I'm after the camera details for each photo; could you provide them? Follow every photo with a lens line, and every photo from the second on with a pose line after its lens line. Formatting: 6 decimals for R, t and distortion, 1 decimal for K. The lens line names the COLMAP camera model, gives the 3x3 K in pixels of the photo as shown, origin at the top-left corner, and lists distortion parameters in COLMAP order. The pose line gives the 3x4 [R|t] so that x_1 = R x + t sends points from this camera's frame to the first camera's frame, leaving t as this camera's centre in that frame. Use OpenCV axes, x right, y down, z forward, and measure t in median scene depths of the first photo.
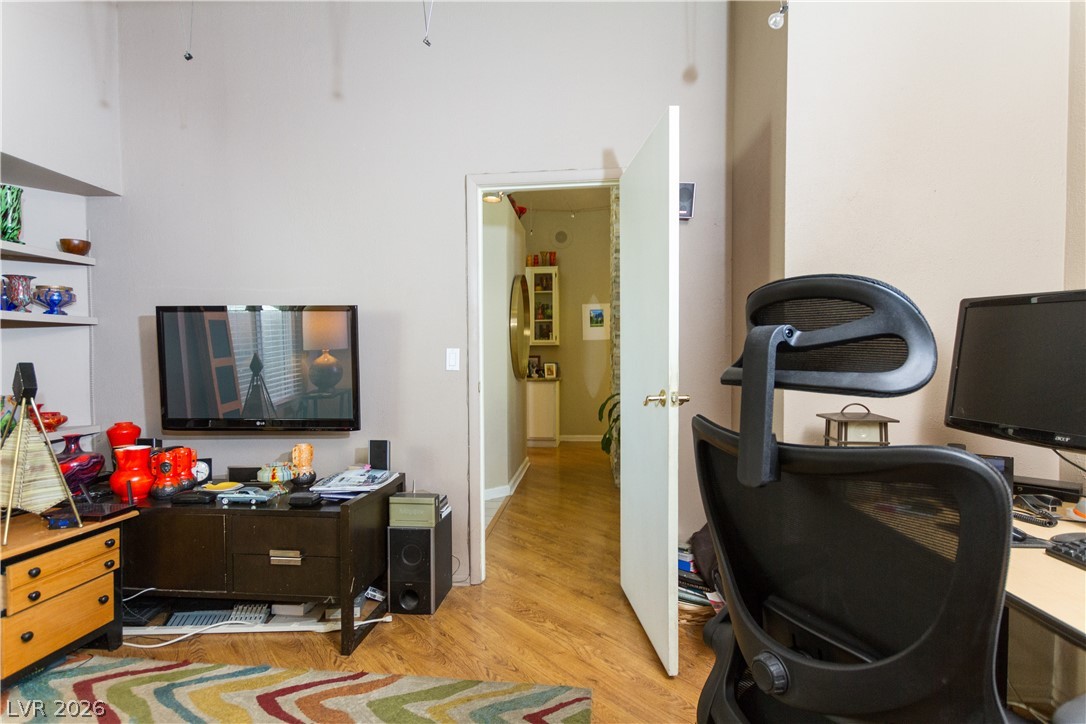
lens RADIAL K [[490.7, 0, 543.0], [0, 490.7, 362.0], [0, 0, 1]] dist [0.000583, -0.000012]
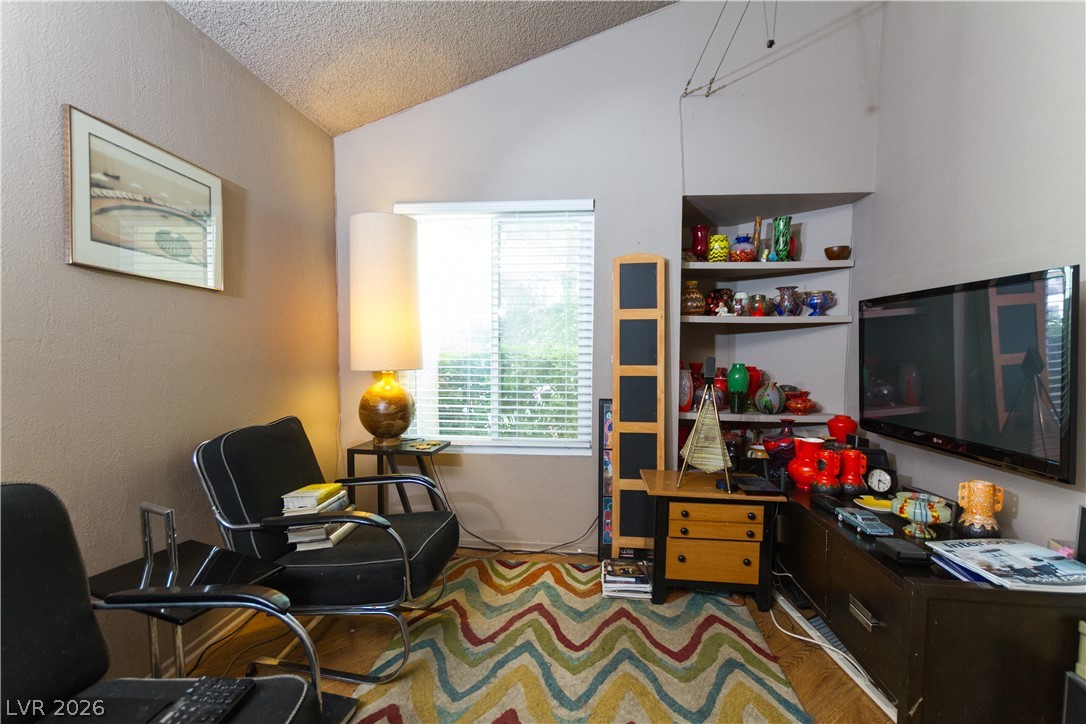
lens RADIAL K [[490.7, 0, 543.0], [0, 490.7, 362.0], [0, 0, 1]] dist [0.000583, -0.000012]
pose [[0.010997, 0.027113, -0.999572, 0.243148], [-0.009522, 0.999590, 0.027009, -0.017430], [0.999894, 0.009221, 0.011251, 0.481345]]
